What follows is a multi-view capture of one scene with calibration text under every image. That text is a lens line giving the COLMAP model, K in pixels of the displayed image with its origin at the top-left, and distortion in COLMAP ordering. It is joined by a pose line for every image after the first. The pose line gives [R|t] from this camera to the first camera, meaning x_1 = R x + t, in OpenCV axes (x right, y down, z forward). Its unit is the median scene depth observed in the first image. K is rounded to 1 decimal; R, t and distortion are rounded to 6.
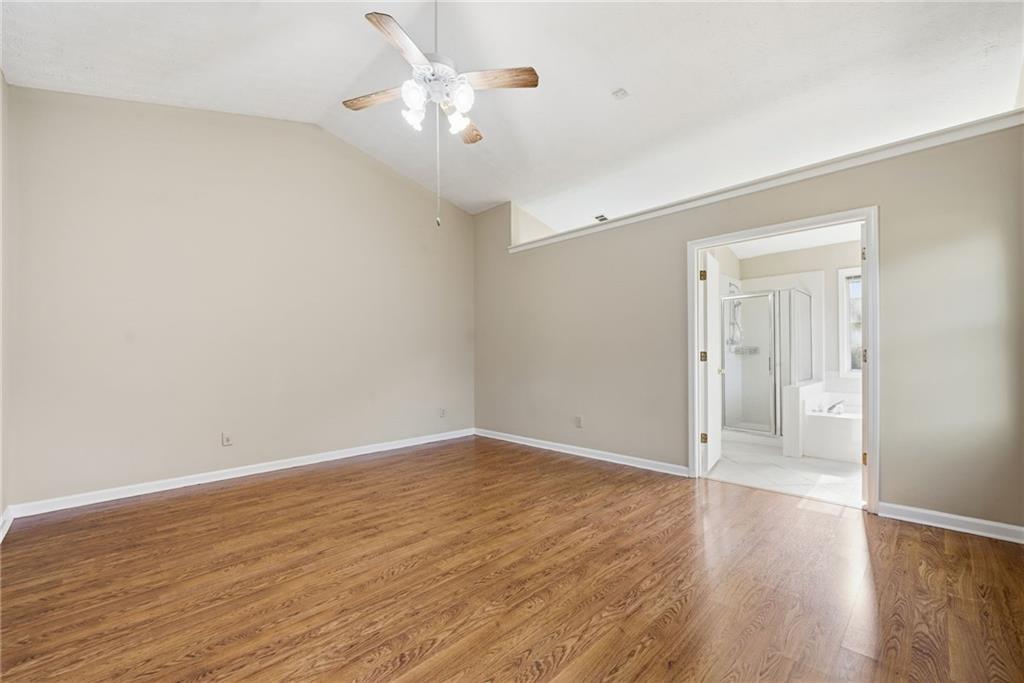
lens RADIAL K [[419.5, 0, 512.2], [0, 419.5, 347.0], [0, 0, 1]] dist [-0.000250, 0.000043]
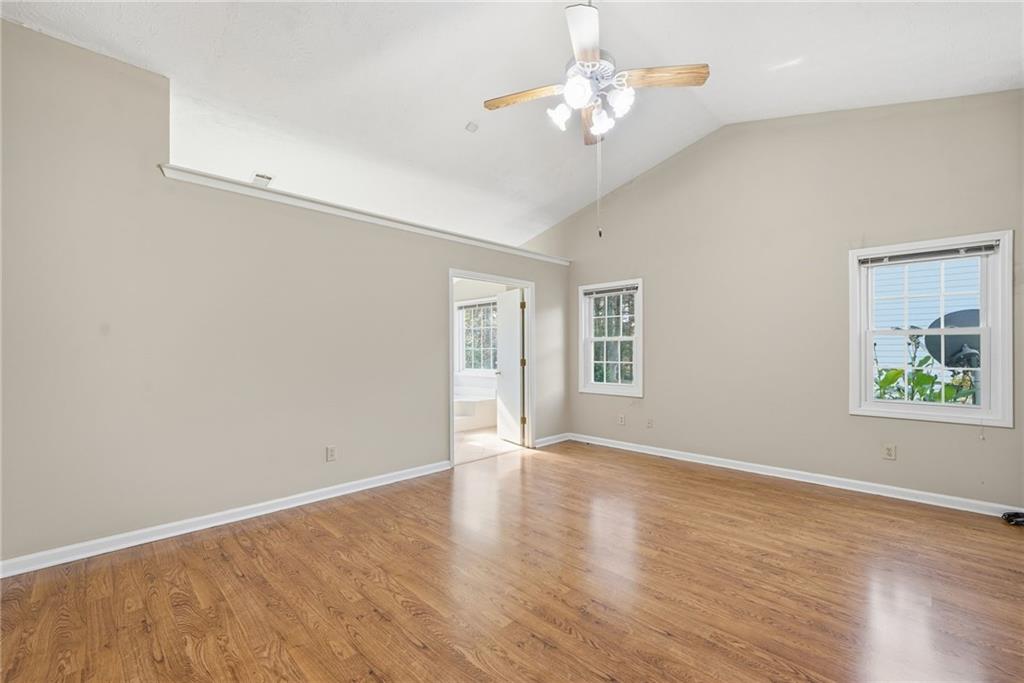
lens RADIAL K [[419.5, 0, 512.0], [0, 419.5, 350.4], [0, 0, 1]] dist [-0.000250, 0.000043]
pose [[-0.008434, 0.014468, 0.999860, -1.359071], [-0.015561, 0.999772, -0.014598, -0.027174], [-0.999843, -0.015682, -0.008207, 1.423915]]
